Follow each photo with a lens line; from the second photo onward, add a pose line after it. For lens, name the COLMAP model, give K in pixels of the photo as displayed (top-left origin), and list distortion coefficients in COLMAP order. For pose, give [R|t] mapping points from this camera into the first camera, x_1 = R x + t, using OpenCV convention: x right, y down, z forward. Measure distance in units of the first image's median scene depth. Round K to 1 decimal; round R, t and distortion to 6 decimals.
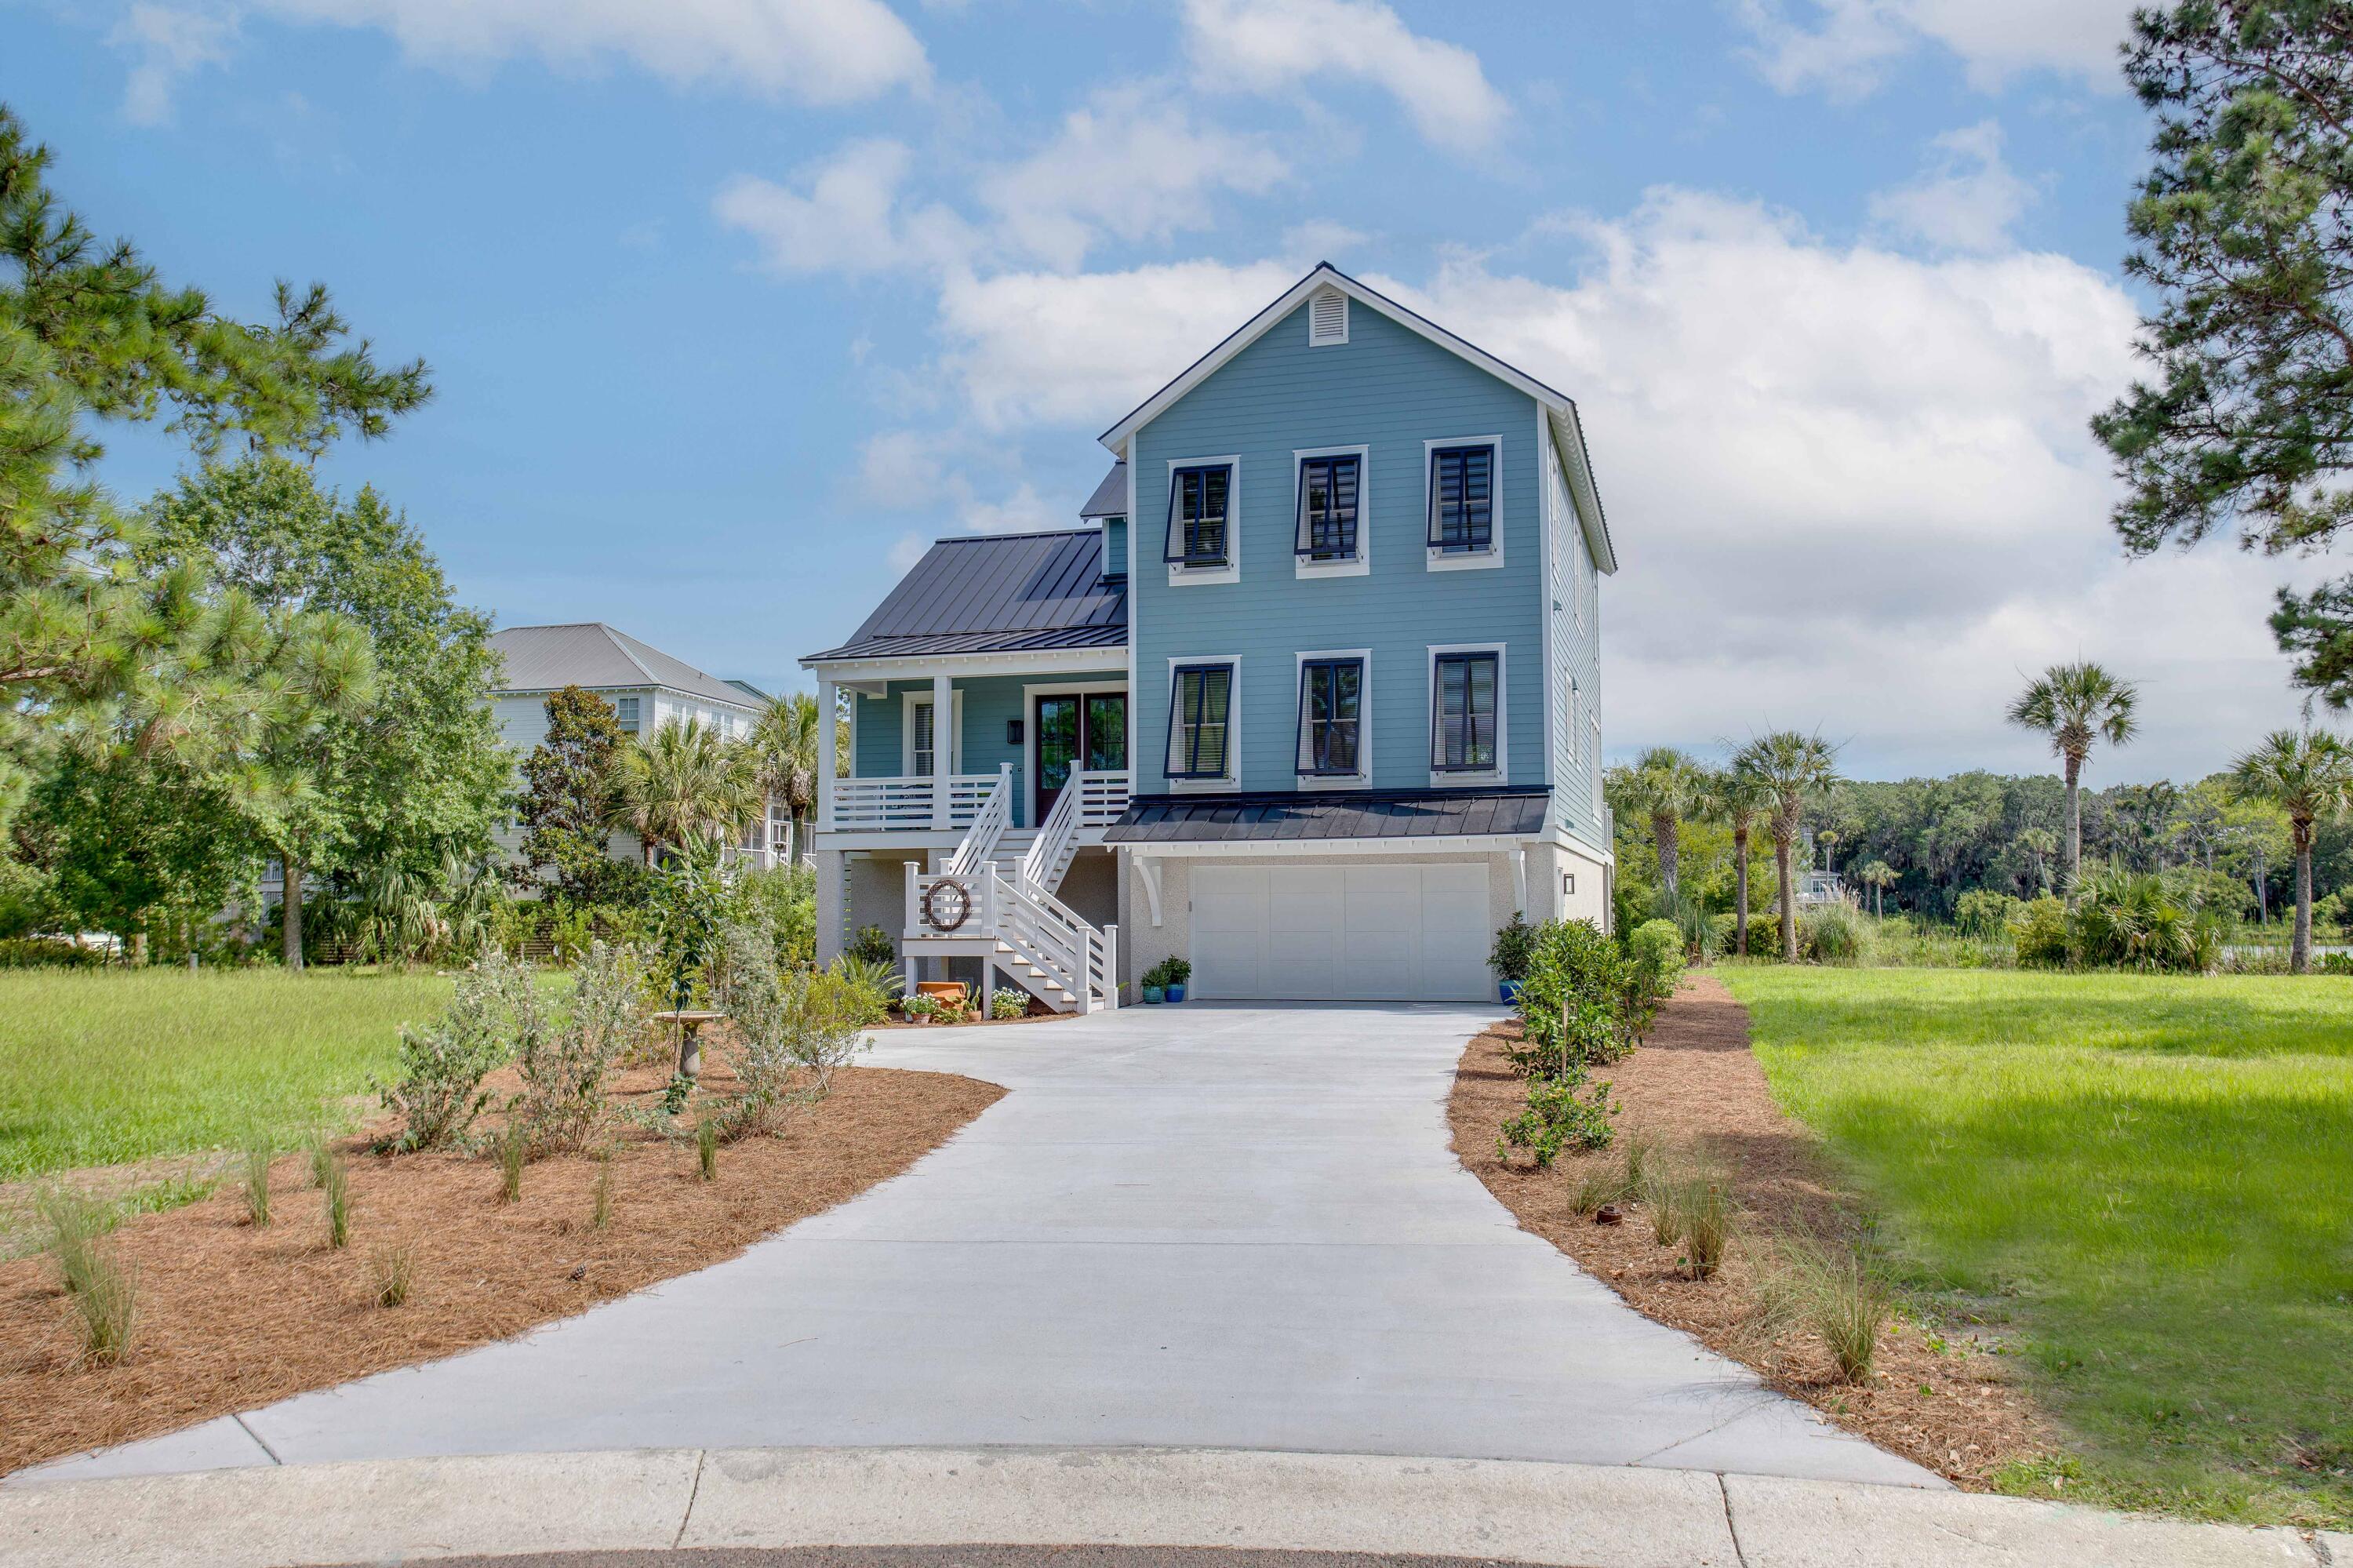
lens RADIAL K [[1780.1, 0, 1176.5], [0, 1780.1, 784.0], [0, 0, 1]] dist [-0.010829, -0.000886]
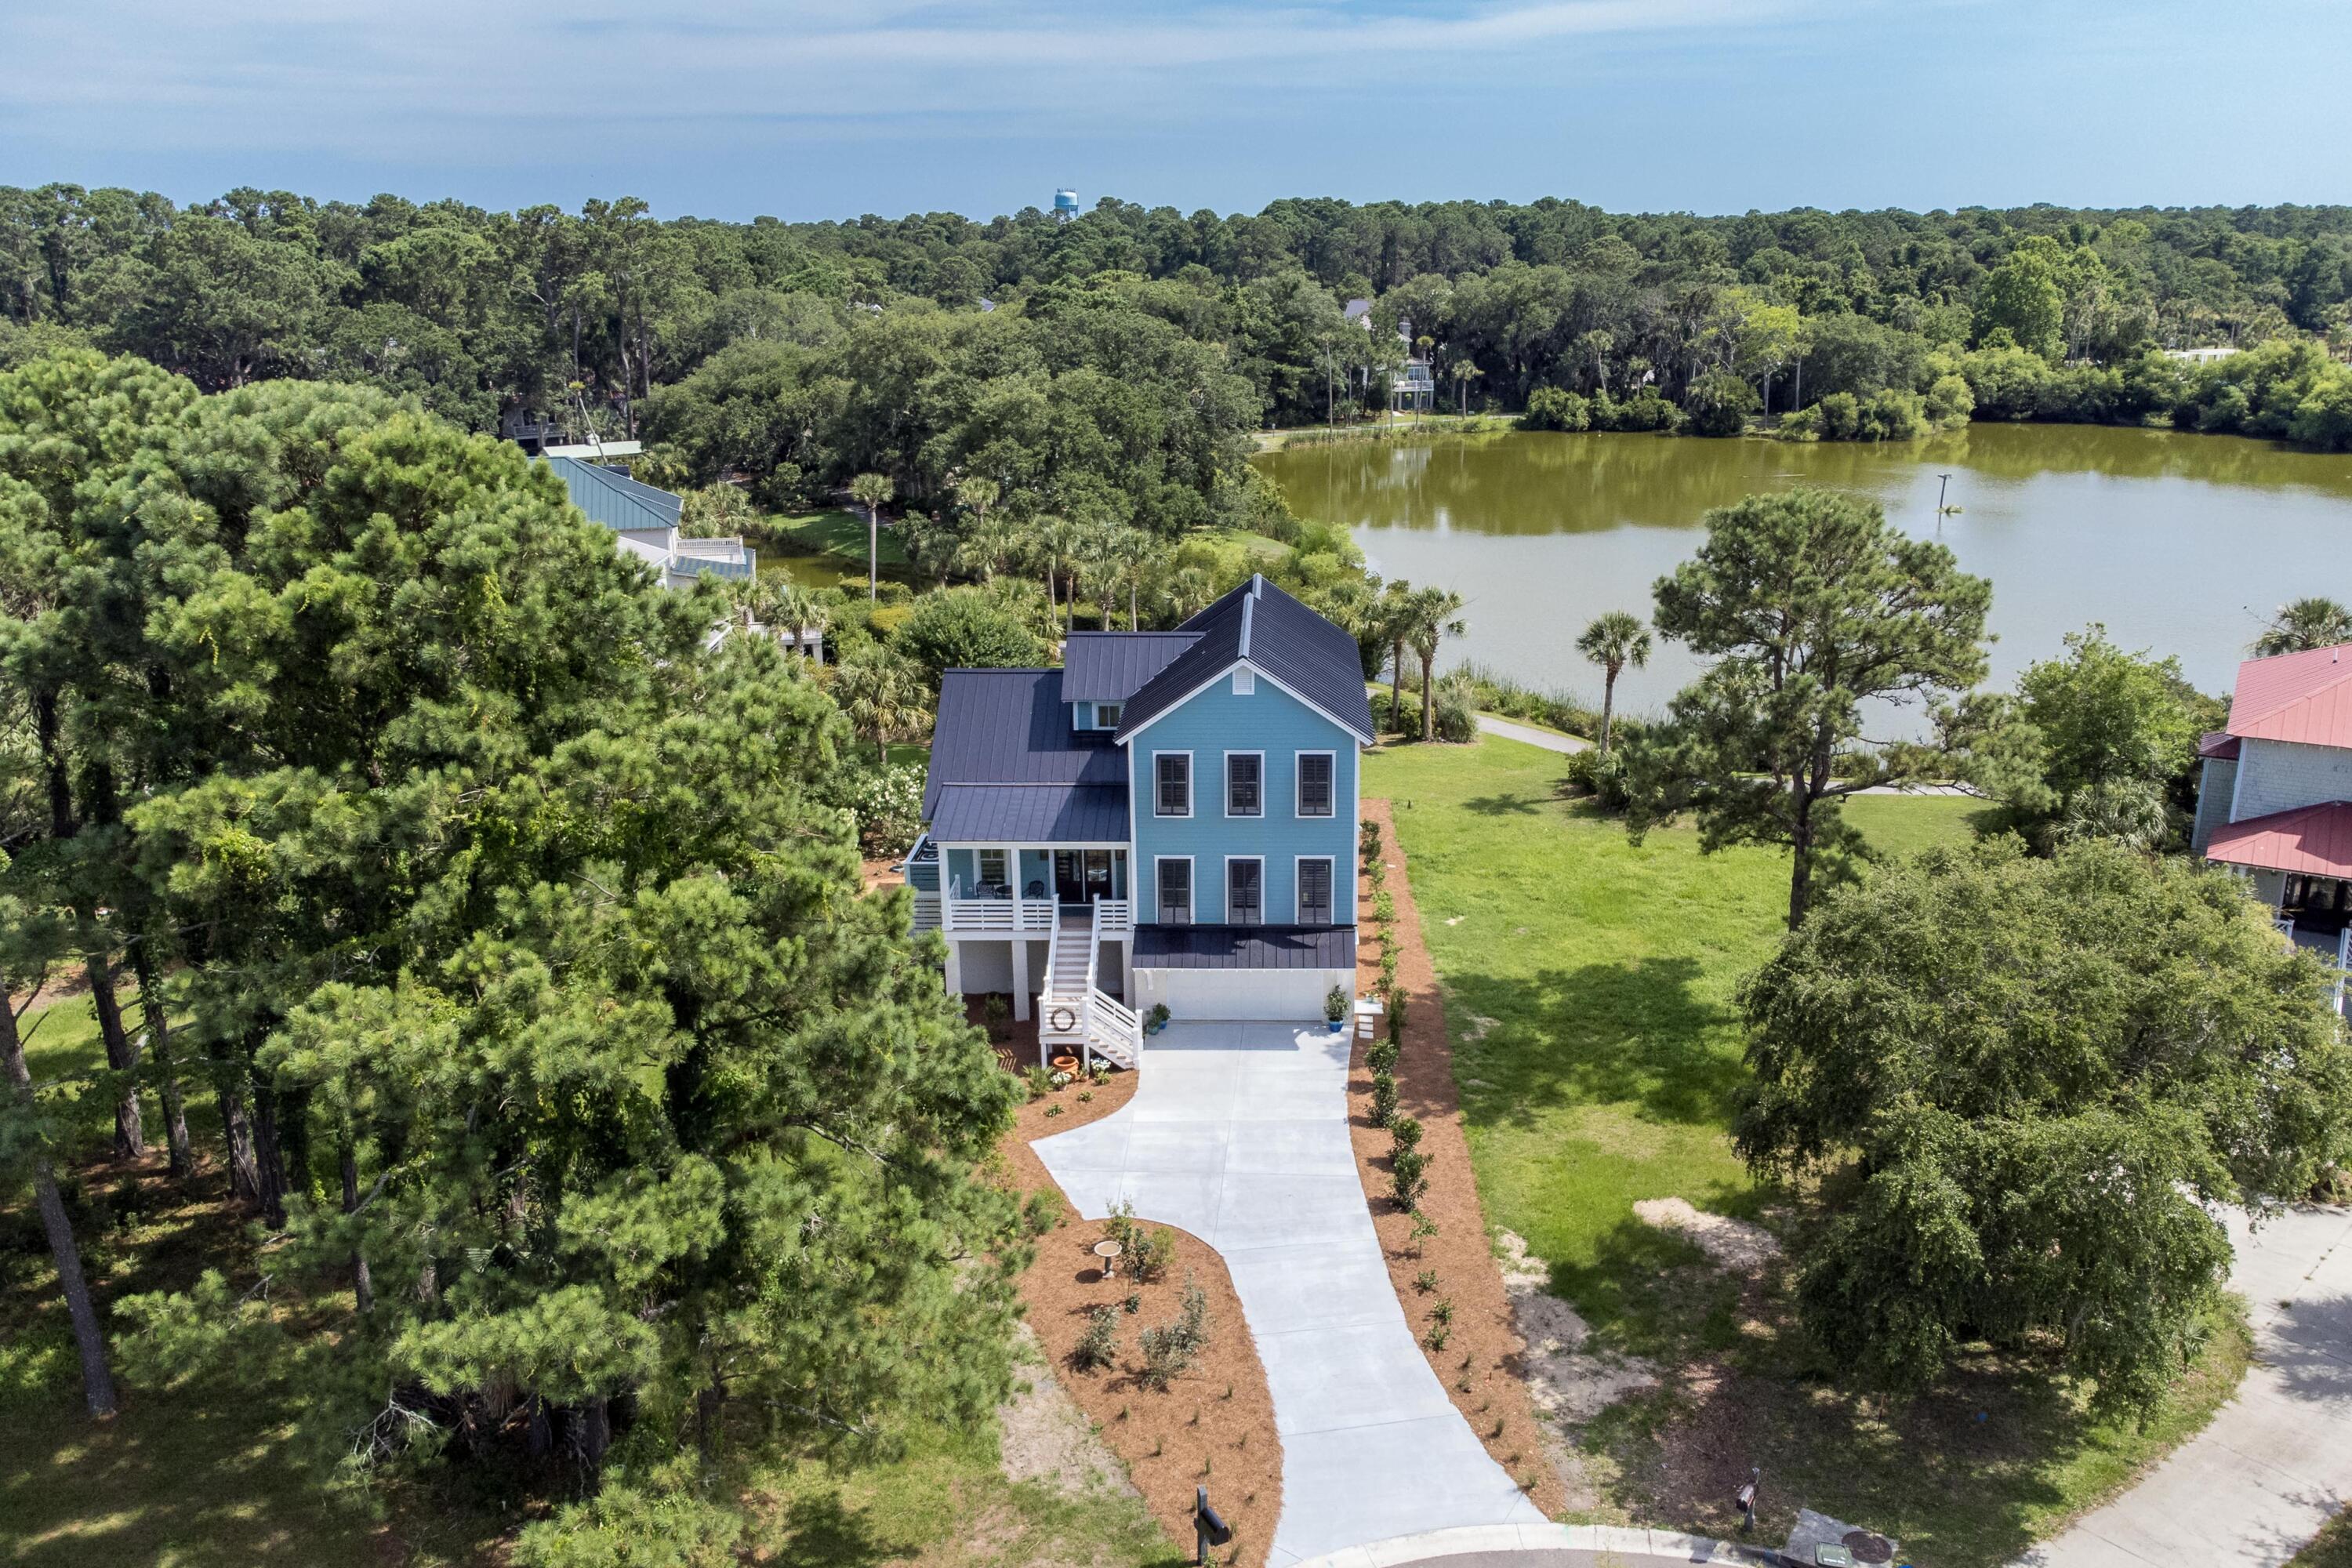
lens RADIAL K [[1792.3, 0, 1191.6], [0, 1792.3, 787.4], [0, 0, 1]] dist [0.022854, -0.009300]
pose [[0.971884, -0.077937, 0.222189, -0.375034], [-0.004320, 0.937571, 0.347766, -0.786407], [-0.235422, -0.338948, 0.910873, -0.683839]]
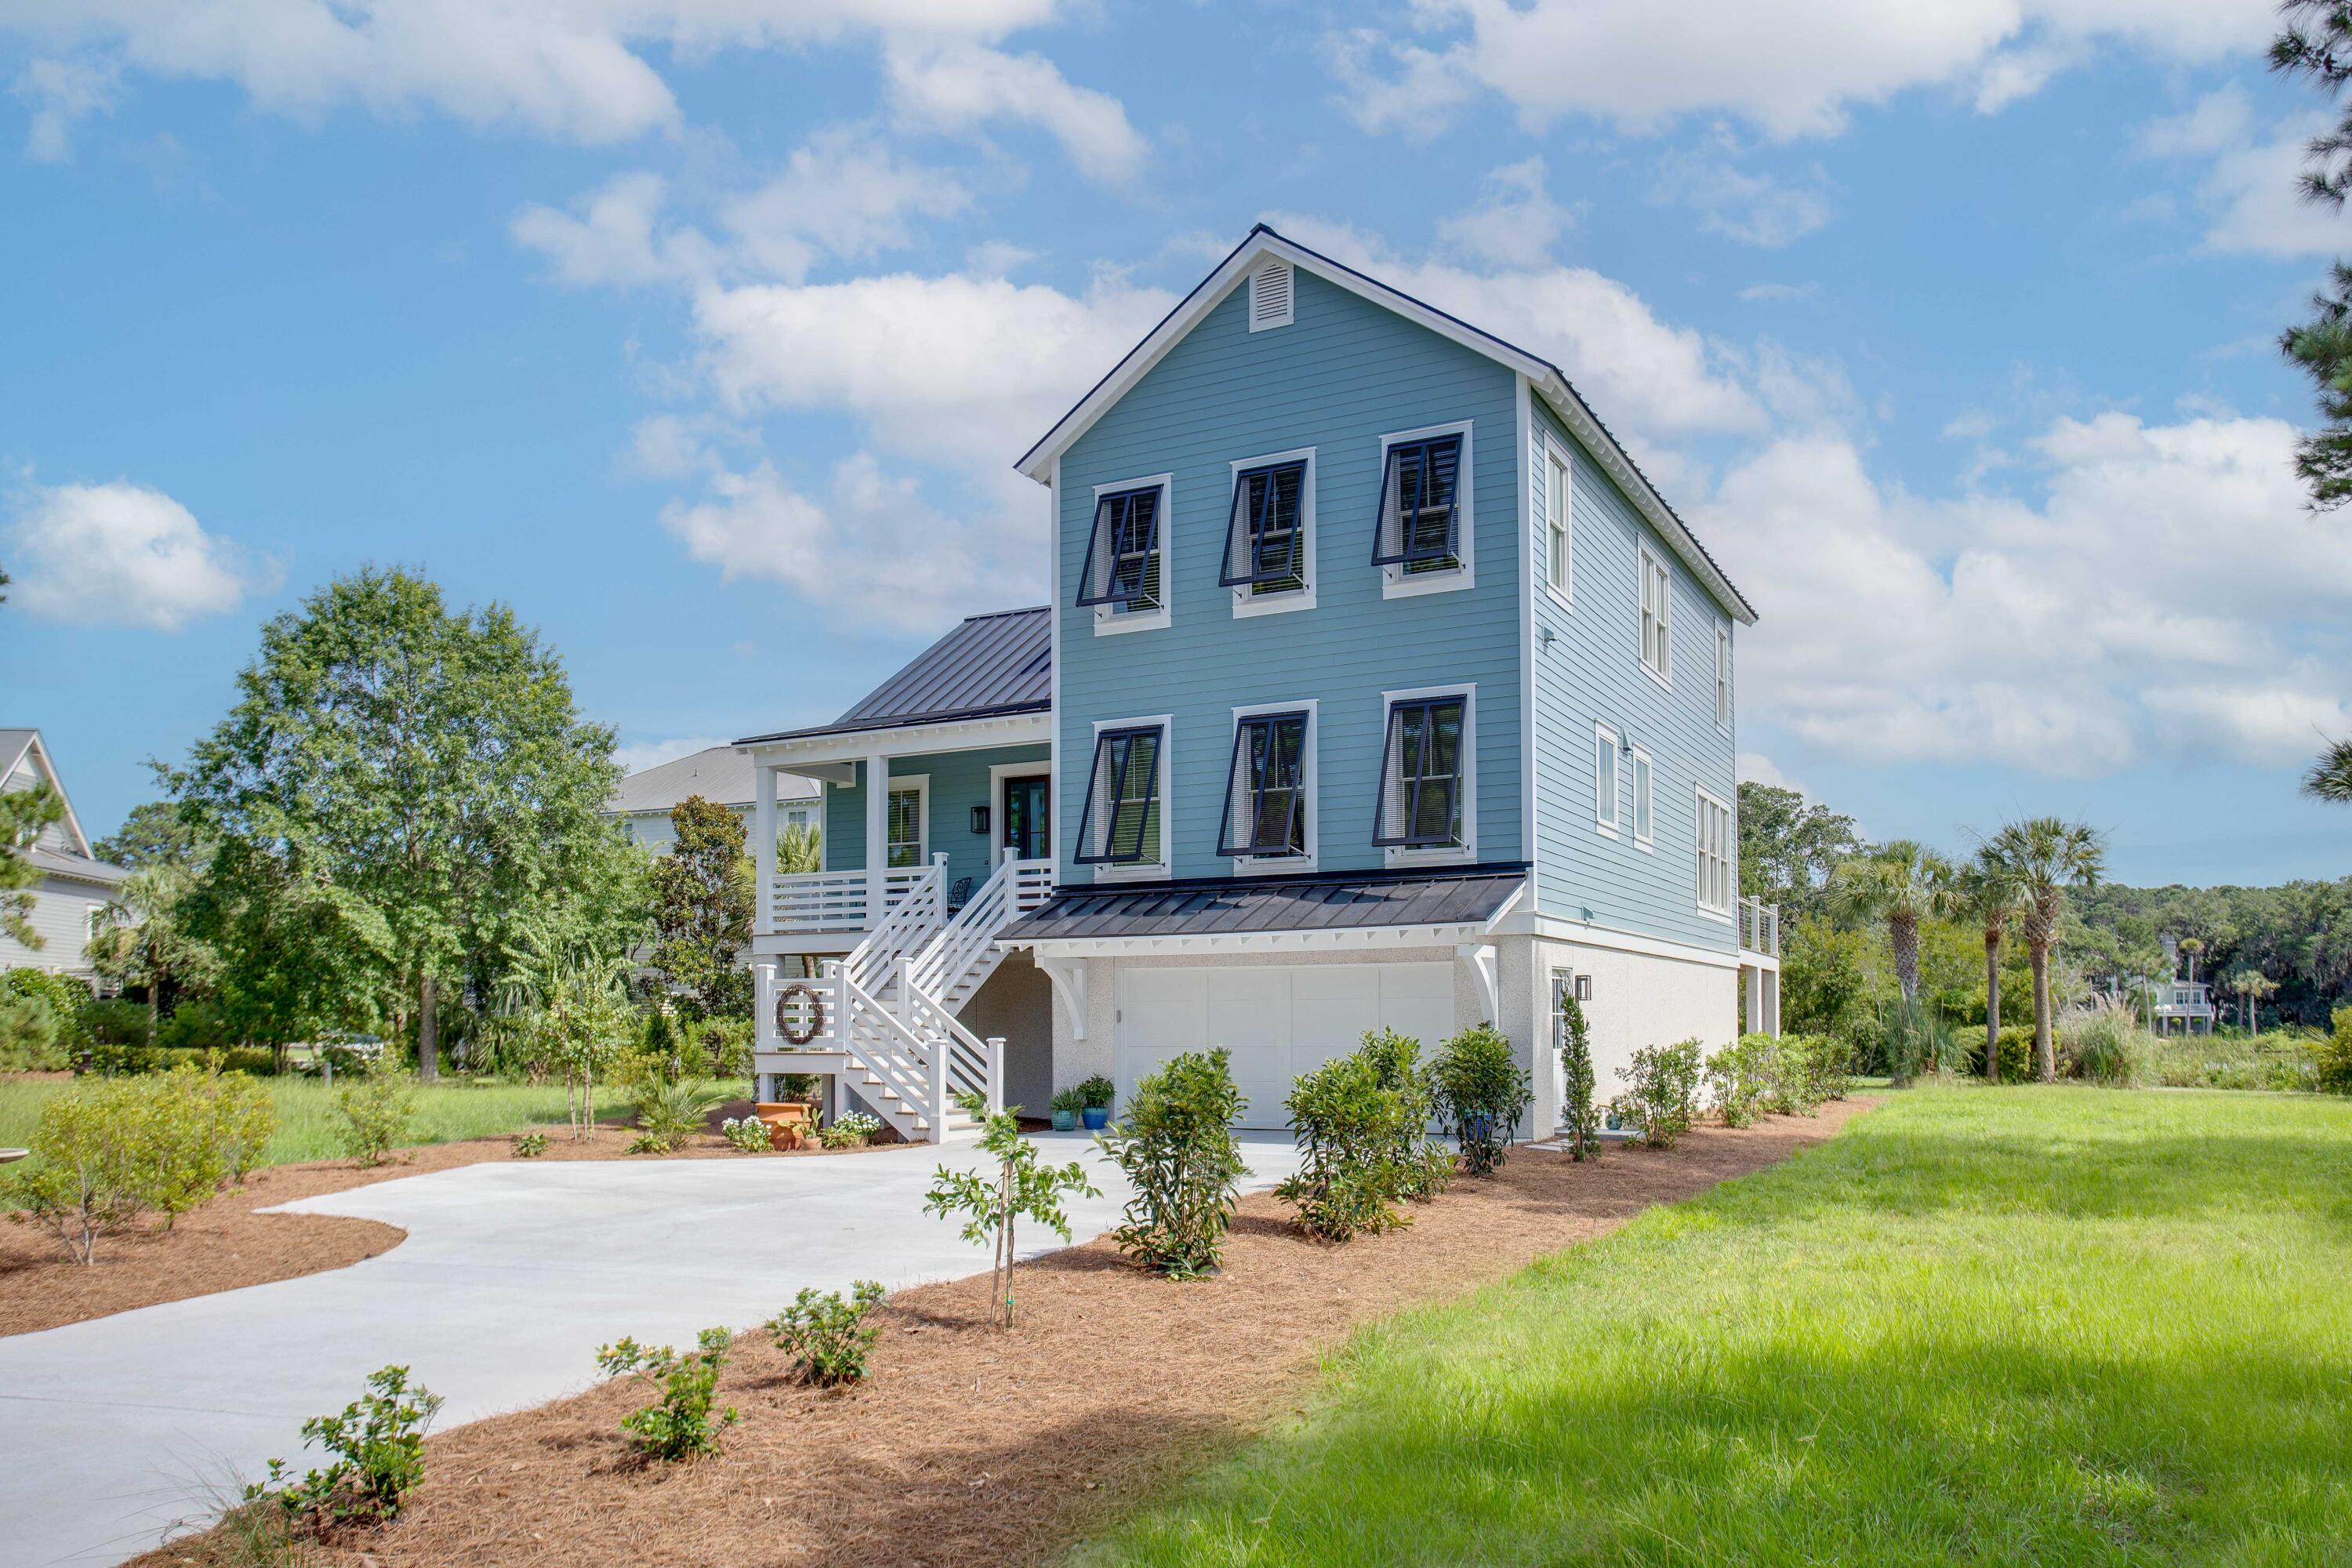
lens RADIAL K [[1690.6, 0, 1179.6], [0, 1690.6, 961.5], [0, 0, 1]] dist [-0.003946, 0.000389]
pose [[0.979666, -0.006682, -0.200523, 0.195078], [0.013557, 0.999366, 0.032932, 0.016823], [0.200175, -0.034981, 0.979135, 0.220307]]
